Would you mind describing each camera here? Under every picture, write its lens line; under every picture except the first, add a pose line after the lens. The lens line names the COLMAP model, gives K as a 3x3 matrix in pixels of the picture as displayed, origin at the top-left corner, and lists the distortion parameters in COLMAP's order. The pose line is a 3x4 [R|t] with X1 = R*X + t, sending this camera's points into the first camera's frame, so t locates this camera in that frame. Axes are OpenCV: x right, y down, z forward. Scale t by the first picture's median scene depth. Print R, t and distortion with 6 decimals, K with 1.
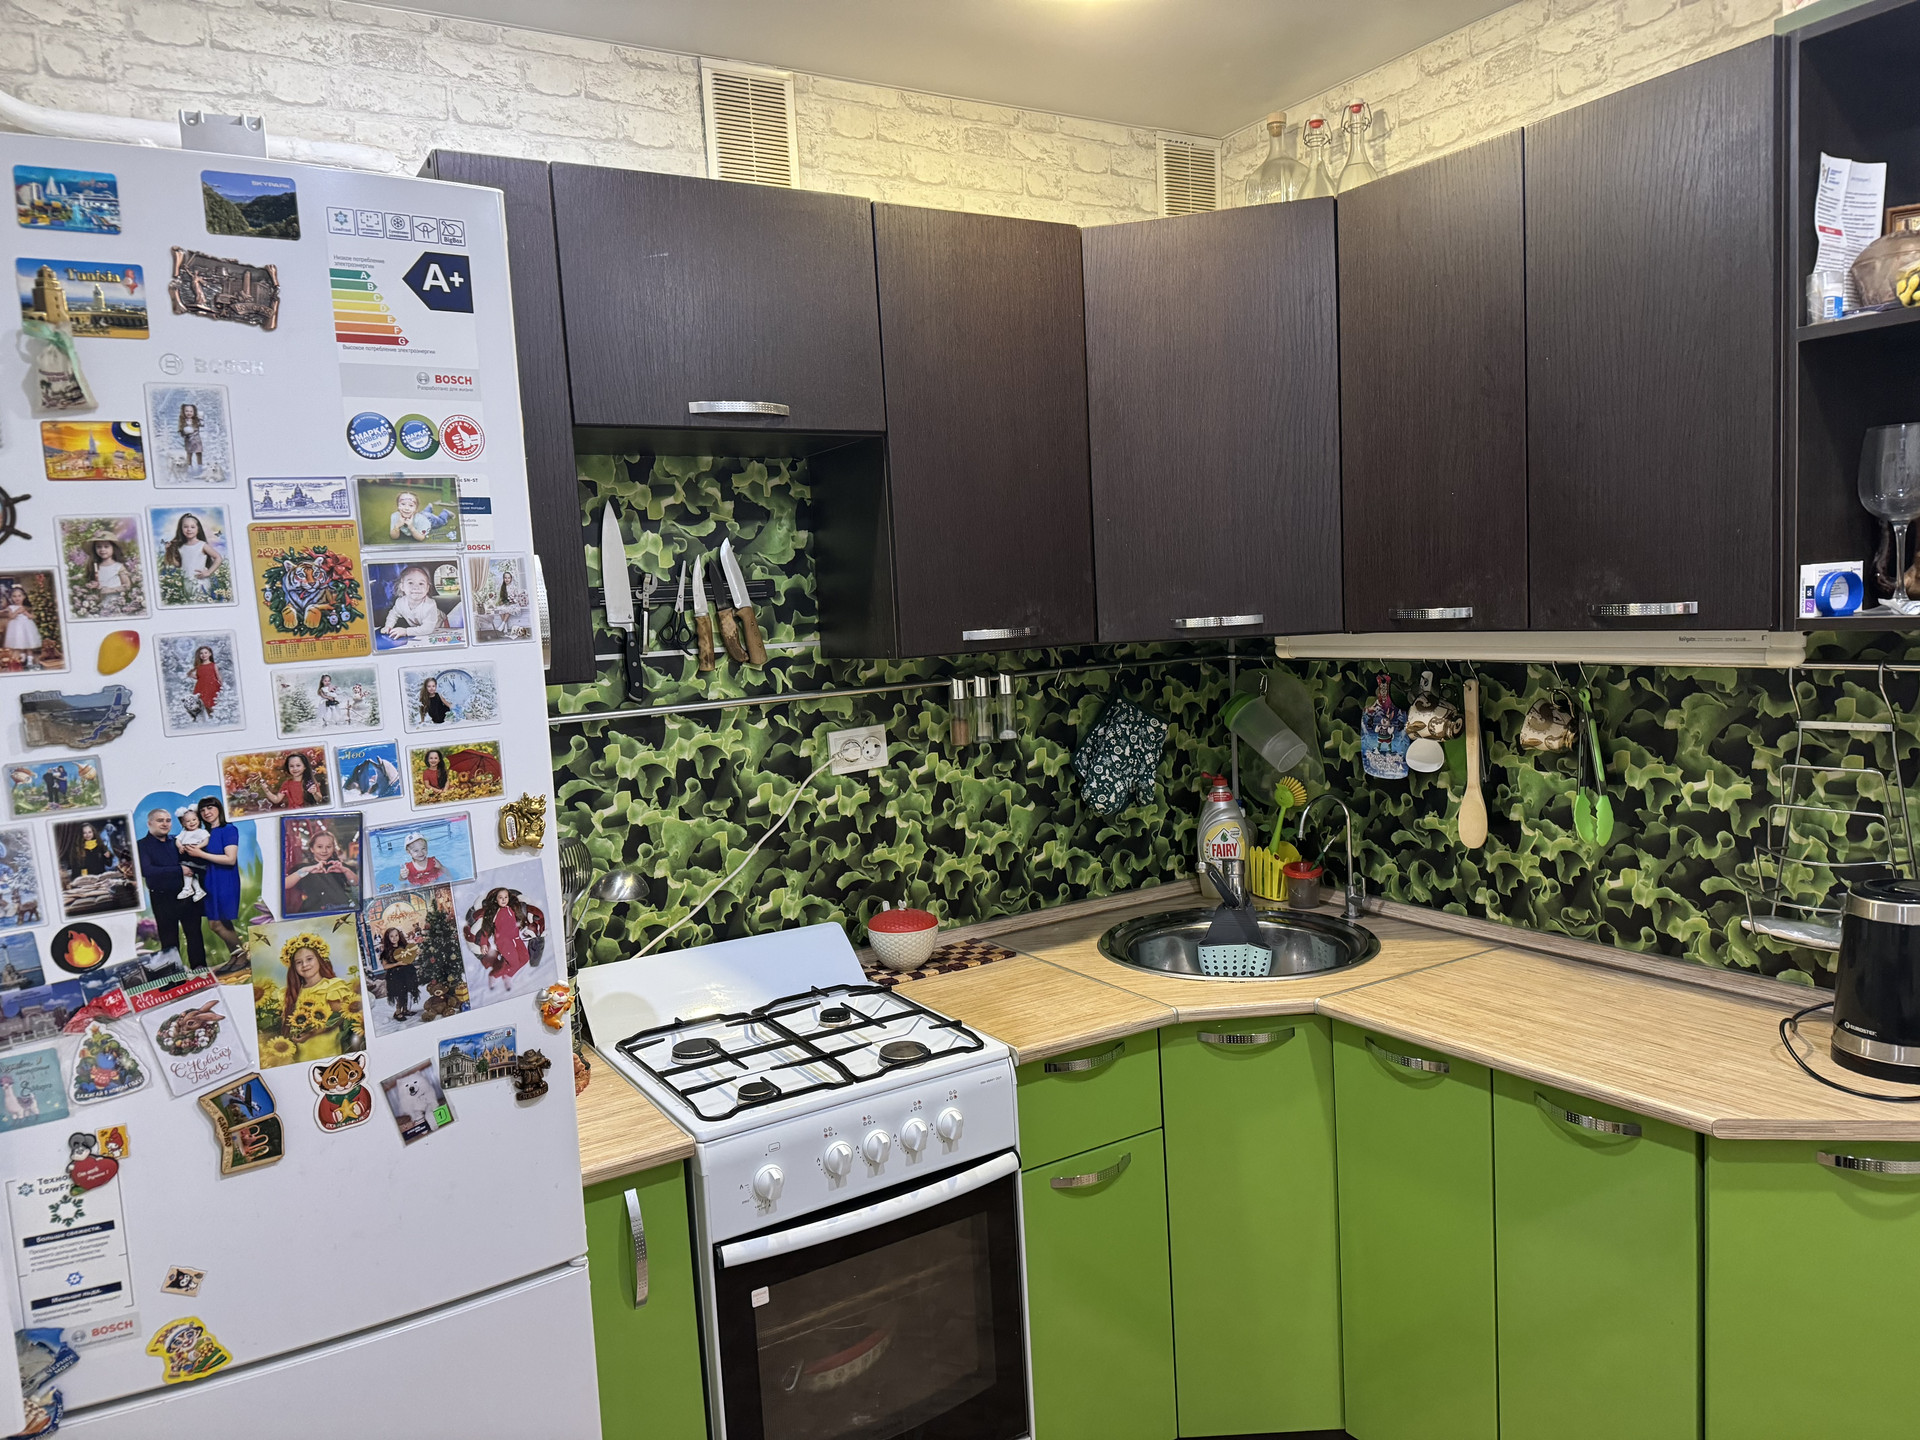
lens RADIAL K [[1316.7, 0, 971.7], [0, 1316.7, 710.4], [0, 0, 1]] dist [0.039478, -0.048747]
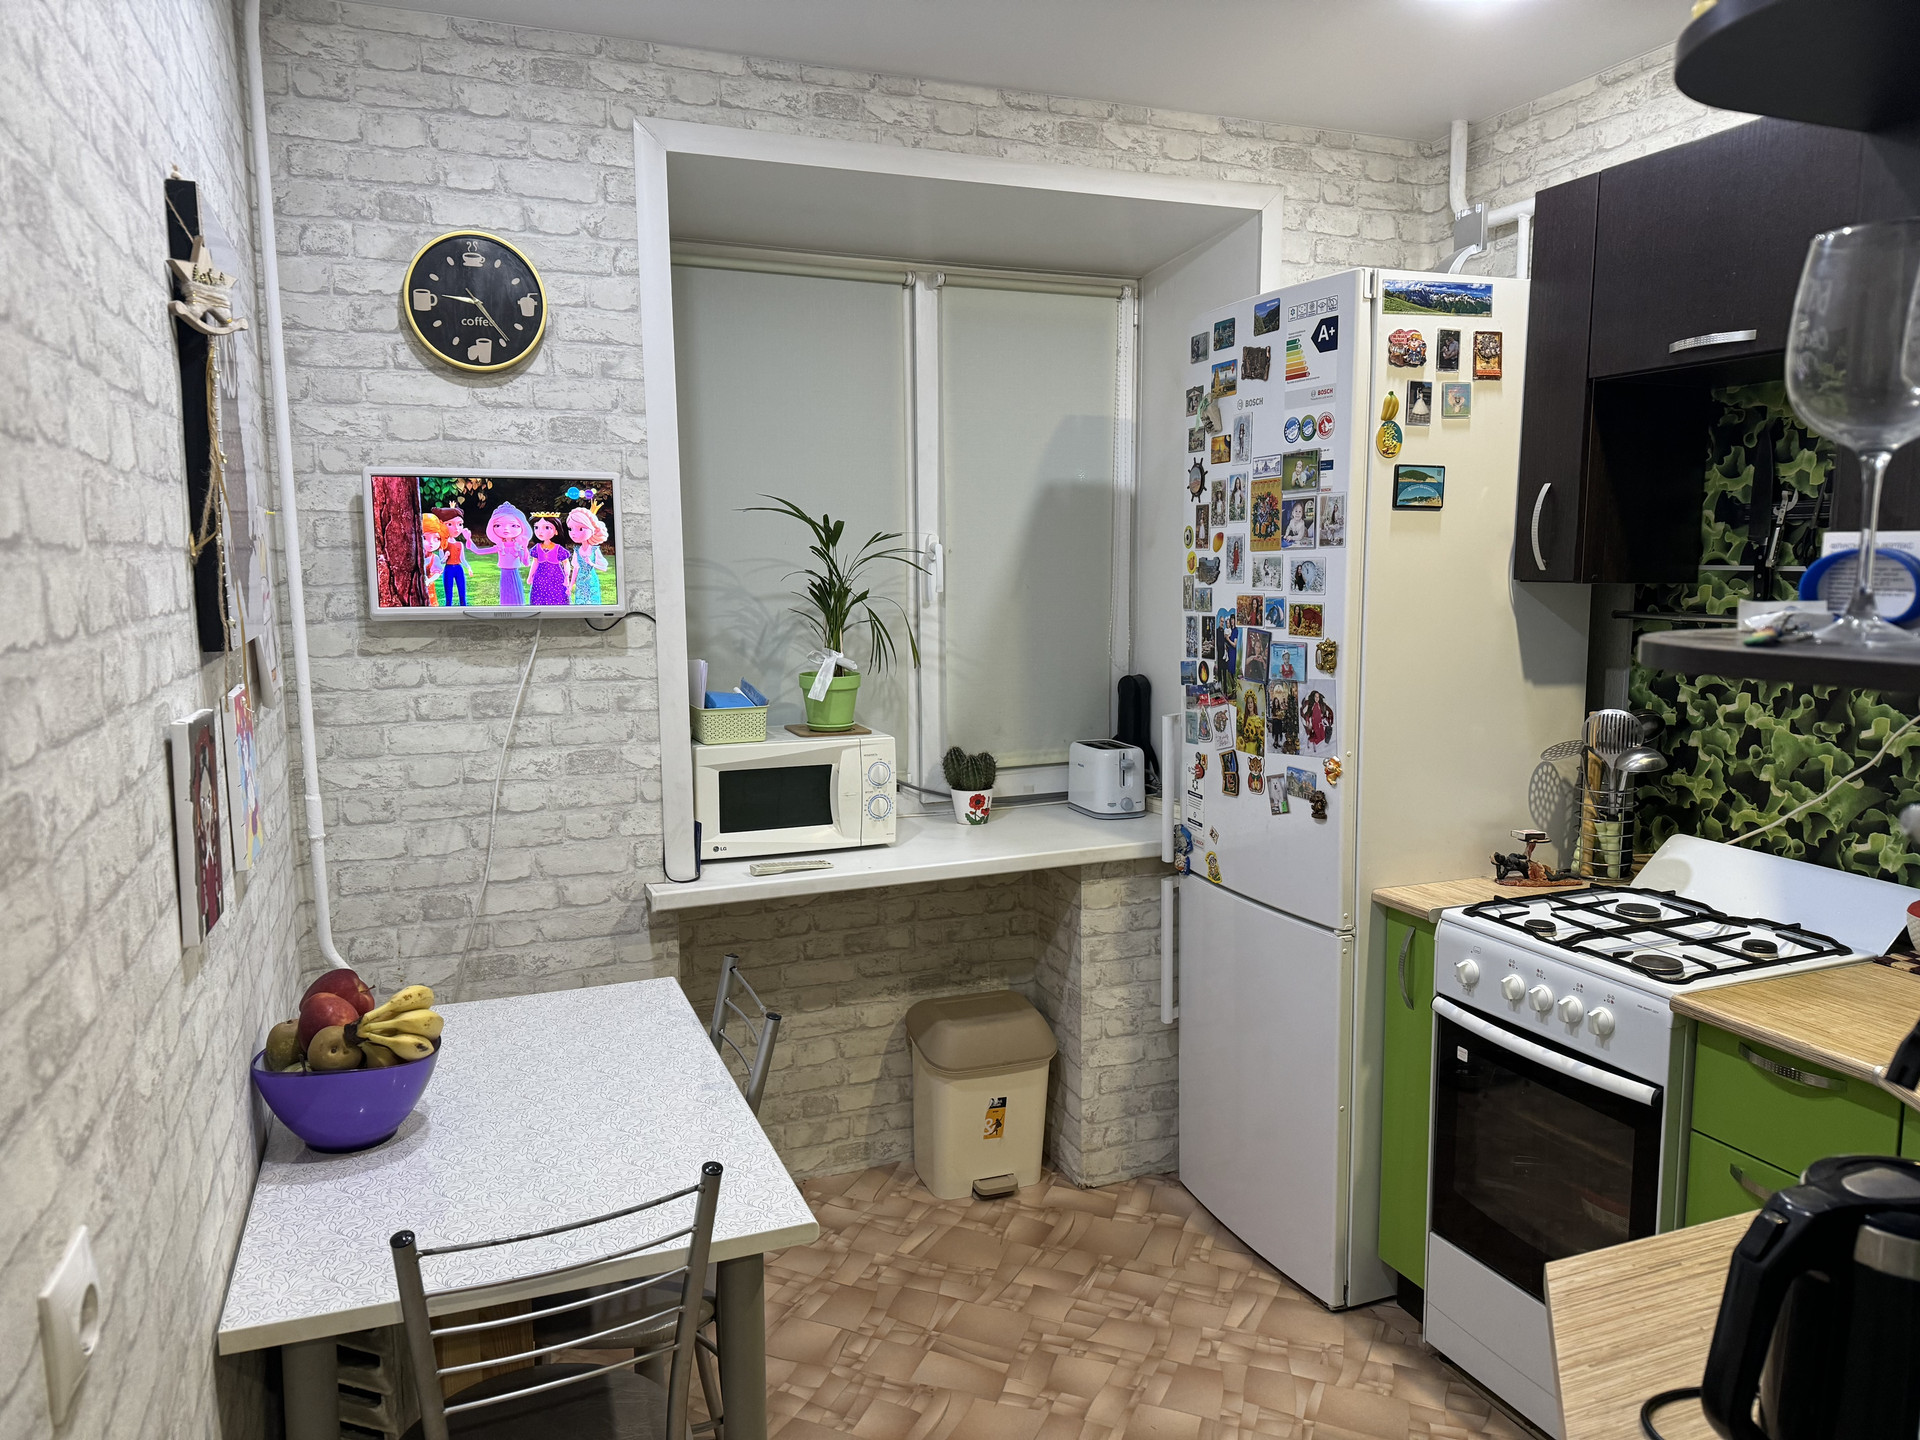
lens RADIAL K [[1316.7, 0, 971.7], [0, 1316.7, 710.4], [0, 0, 1]] dist [0.039478, -0.048747]
pose [[-0.157540, 0.171671, -0.972476, 1.211546], [-0.069371, 0.980417, 0.184311, -0.109956], [0.985073, 0.096498, -0.142546, 0.711551]]
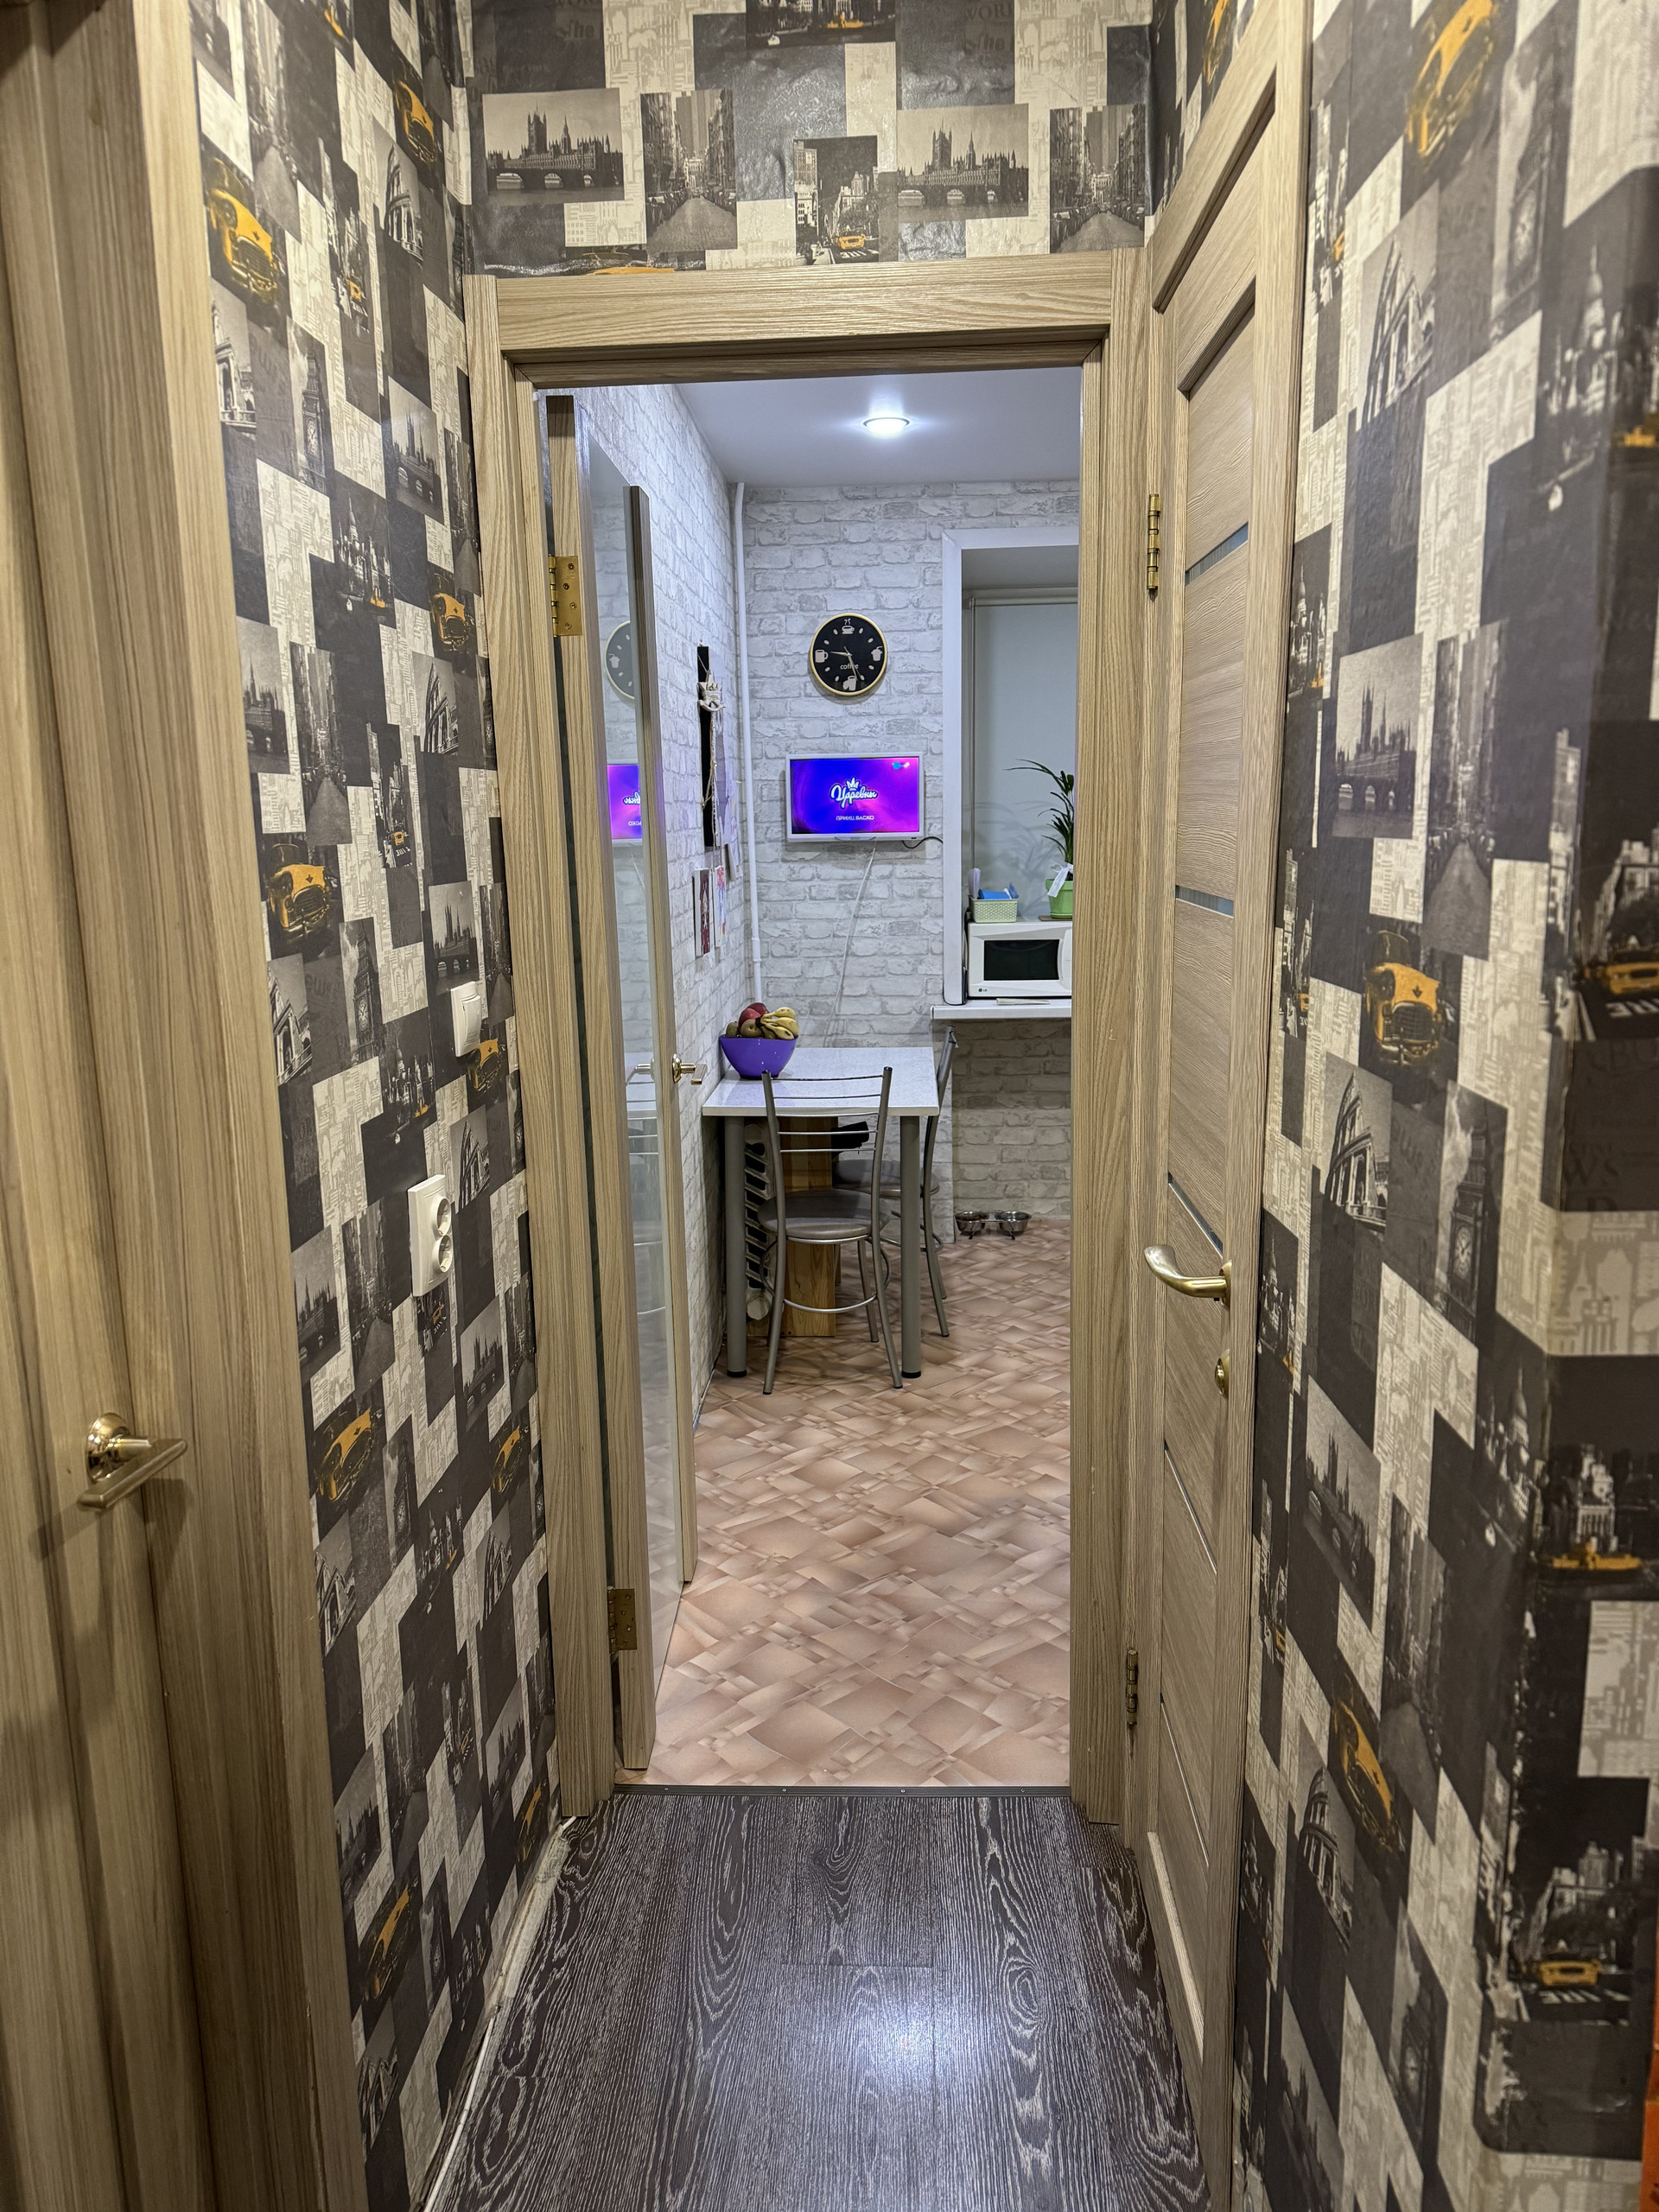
lens RADIAL K [[1517.0, 0, 829.5], [0, 1517.0, 1106.0], [0, 0, 1]] dist [0.039478, -0.048747]
pose [[-0.564869, 0.223097, -0.794450, 2.194608], [-0.019140, 0.958958, 0.282903, -0.225770], [0.824959, 0.175009, -0.537415, 1.504652]]
